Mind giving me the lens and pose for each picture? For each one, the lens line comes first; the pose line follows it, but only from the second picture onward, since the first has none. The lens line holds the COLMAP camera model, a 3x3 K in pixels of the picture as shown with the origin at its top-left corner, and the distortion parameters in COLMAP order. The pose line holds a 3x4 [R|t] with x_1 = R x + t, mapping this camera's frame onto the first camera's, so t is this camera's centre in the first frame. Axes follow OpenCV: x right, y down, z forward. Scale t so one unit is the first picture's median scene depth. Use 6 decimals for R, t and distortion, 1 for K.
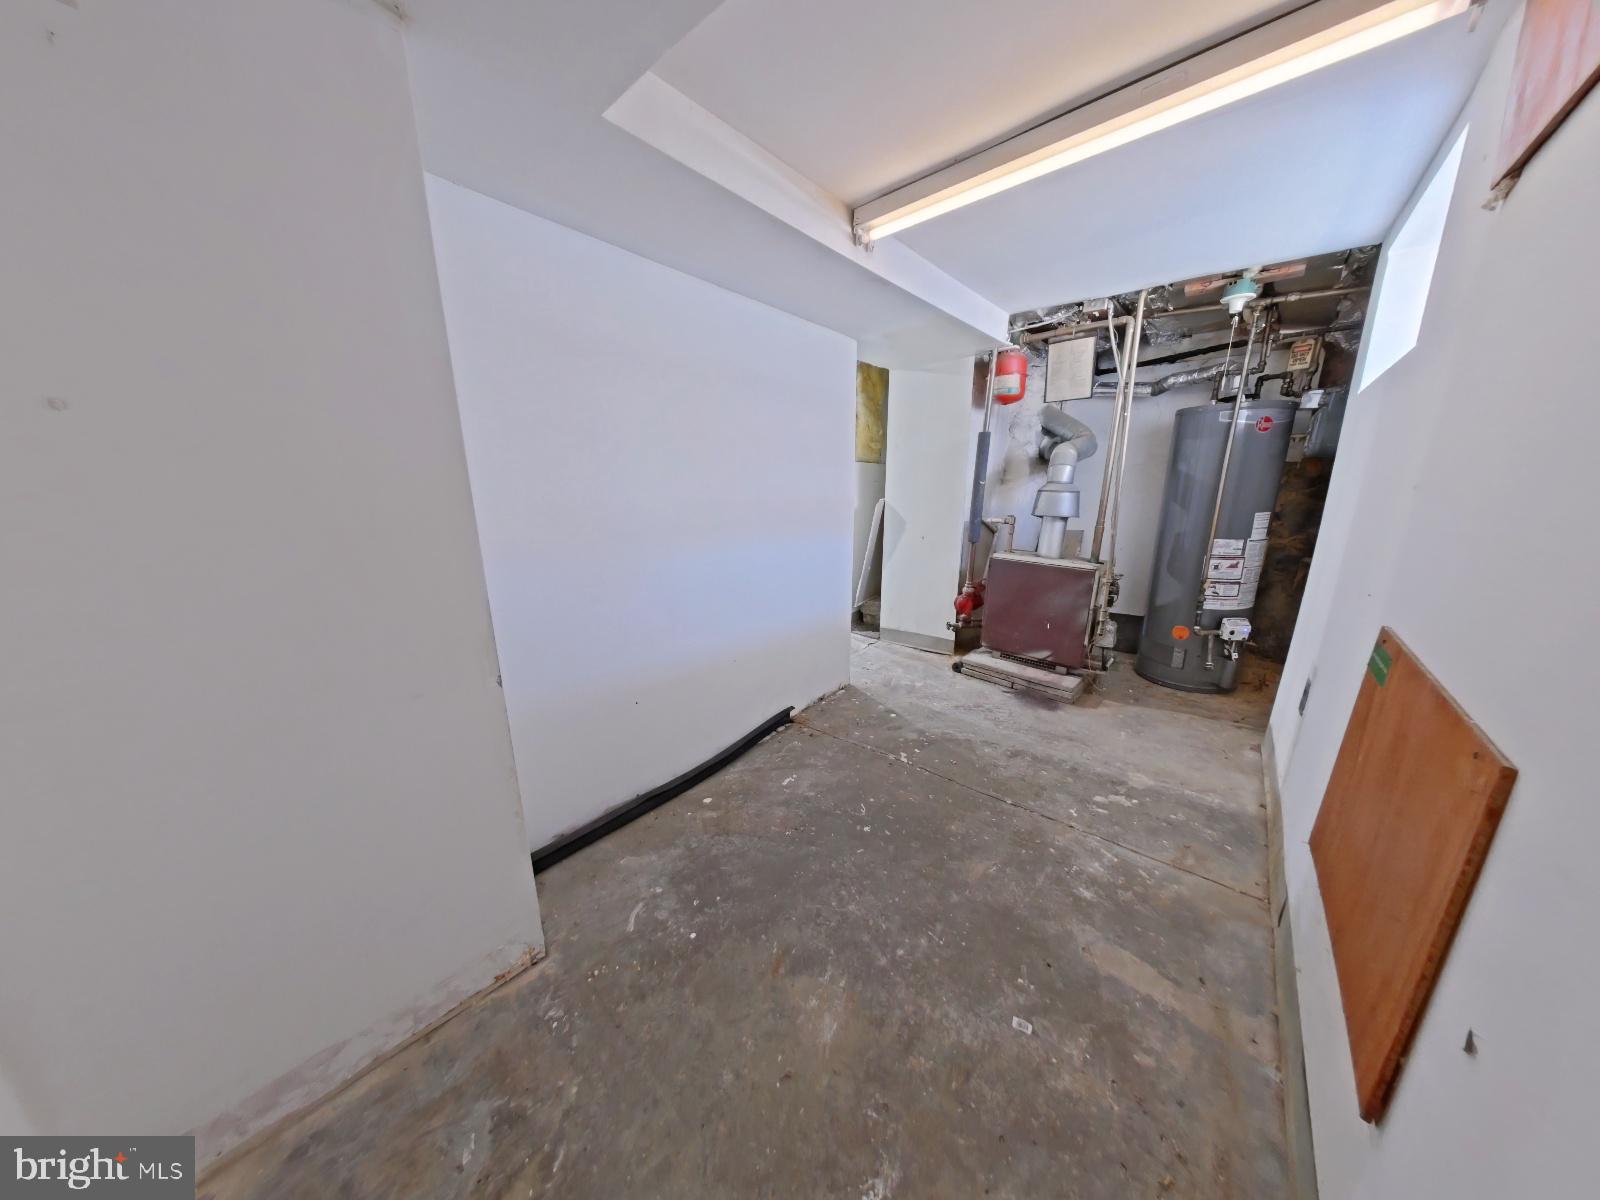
lens RADIAL K [[503.0, 0, 801.1], [0, 503.0, 600.7], [0, 0, 1]] dist [-0.000162, -0.000039]
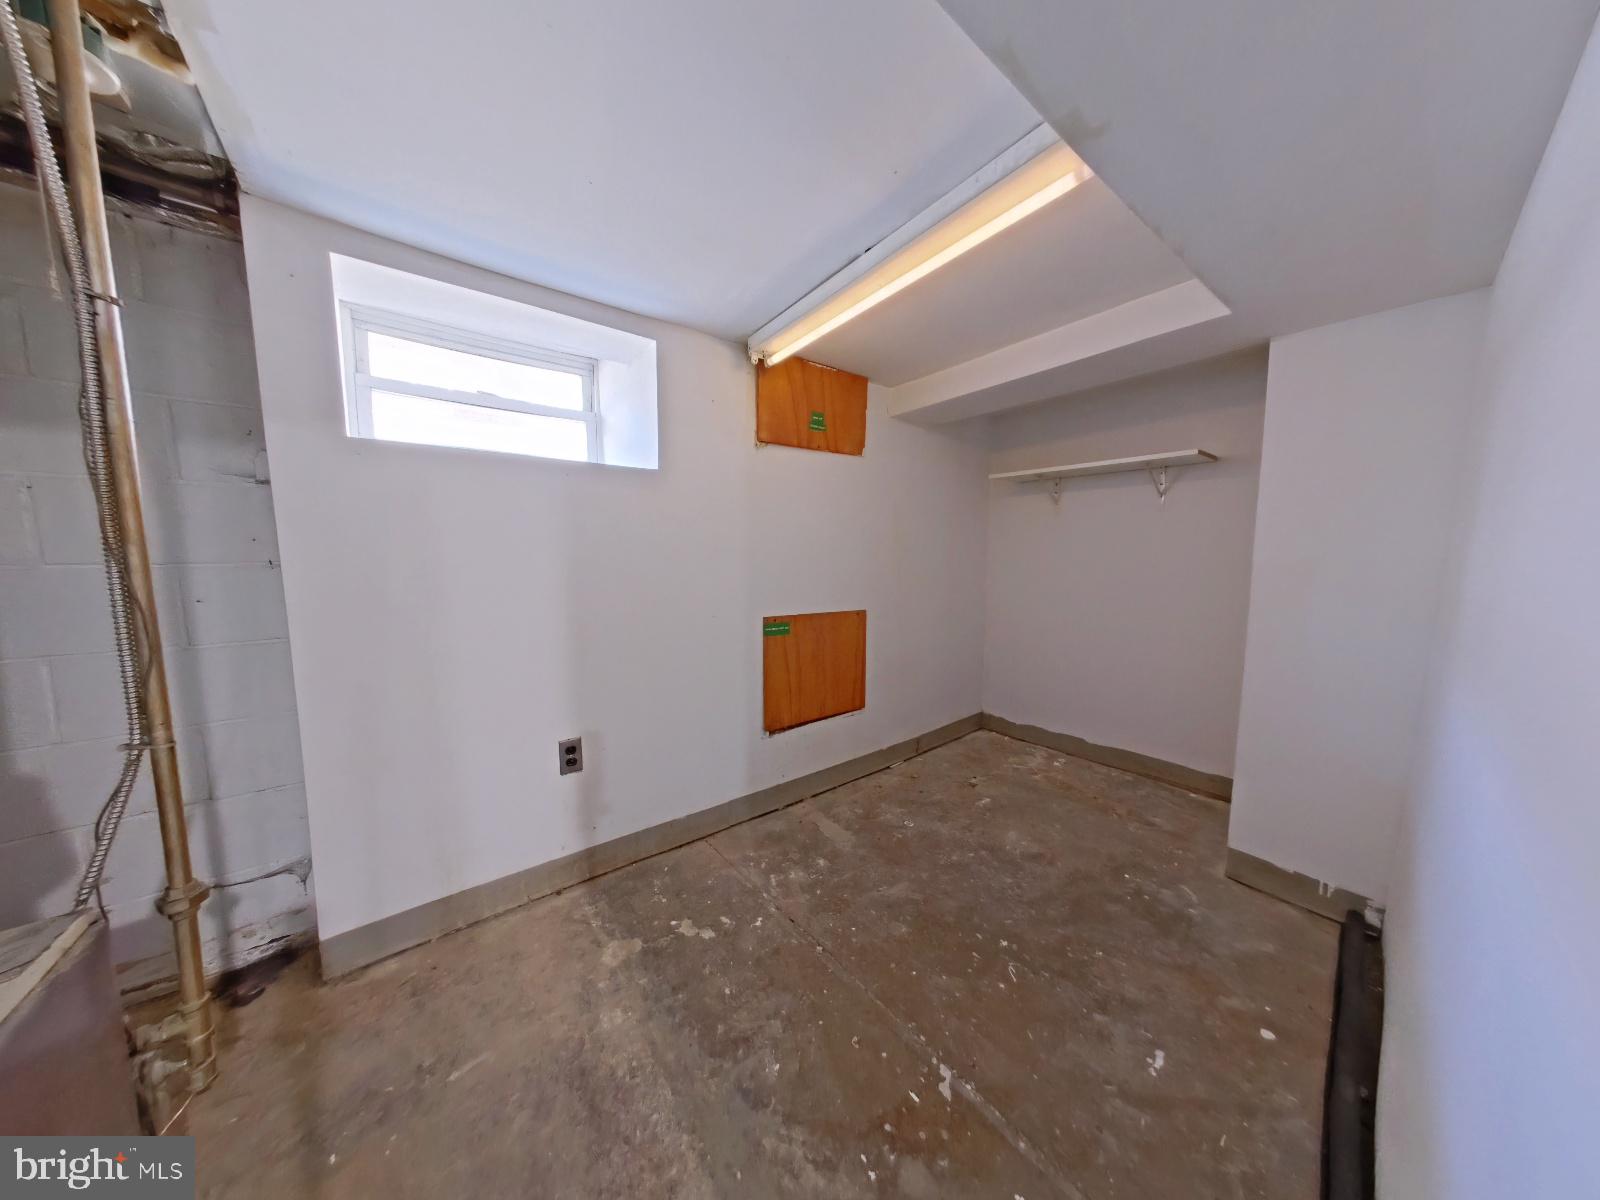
lens RADIAL K [[503.0, 0, 801.1], [0, 503.0, 600.7], [0, 0, 1]] dist [-0.000162, -0.000039]
pose [[-0.984172, -0.020299, 0.176049, 0.354445], [0.036407, 0.949069, 0.312956, -0.419560], [-0.173435, 0.314412, -0.933309, 1.780239]]
